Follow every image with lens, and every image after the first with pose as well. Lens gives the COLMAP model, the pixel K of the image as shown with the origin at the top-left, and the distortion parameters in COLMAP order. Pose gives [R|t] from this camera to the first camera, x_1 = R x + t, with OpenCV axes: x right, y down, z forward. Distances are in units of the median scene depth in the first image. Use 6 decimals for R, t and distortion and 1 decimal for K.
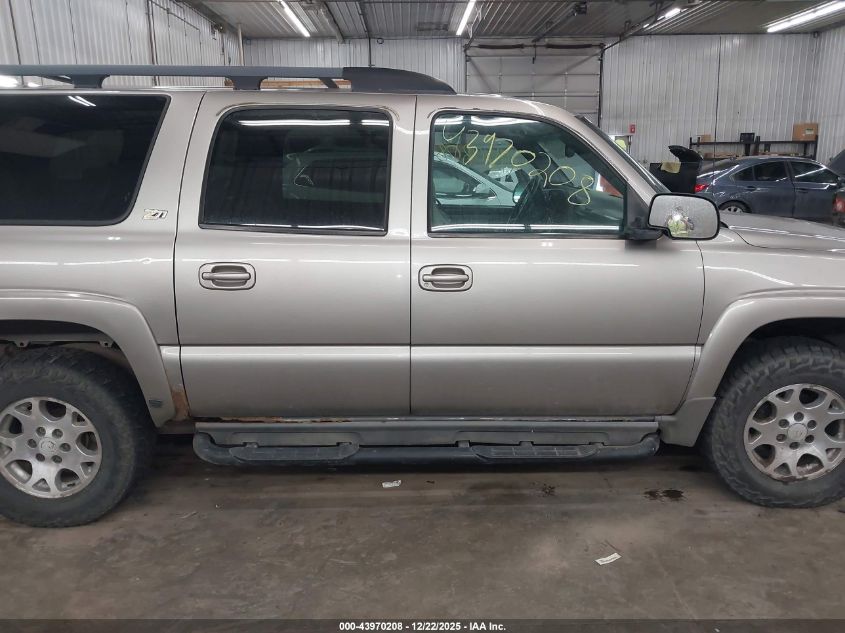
lens RADIAL K [[666.7, 0, 419.3], [0, 666.7, 309.3], [0, 0, 1]] dist [0.031294, -0.053598]
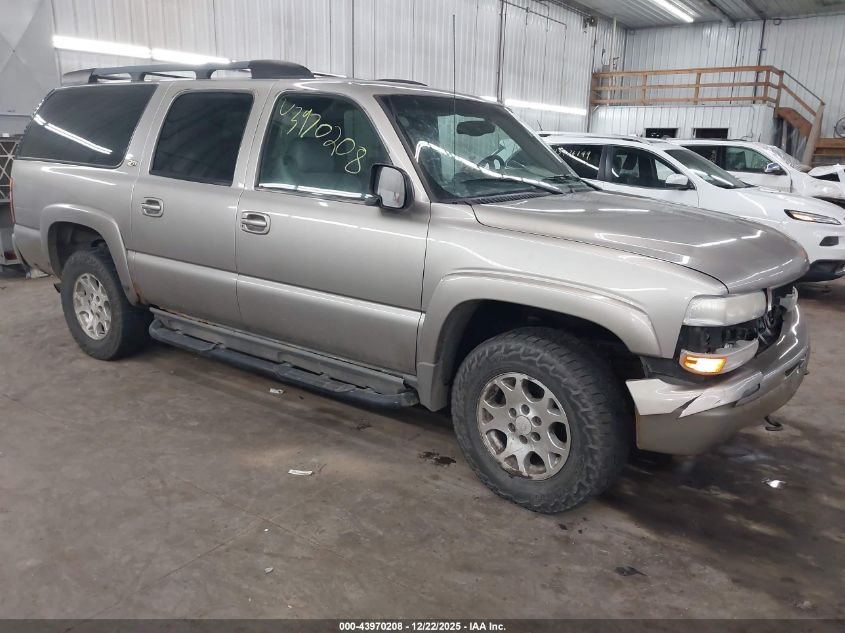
lens RADIAL K [[666.7, 0, 437.3], [0, 666.7, 307.8], [0, 0, 1]] dist [0.031294, -0.053598]
pose [[0.809799, 0.166848, -0.562483, 0.976230], [-0.161809, 0.985043, 0.059238, -0.018096], [0.563954, 0.043044, 0.824684, 0.138268]]
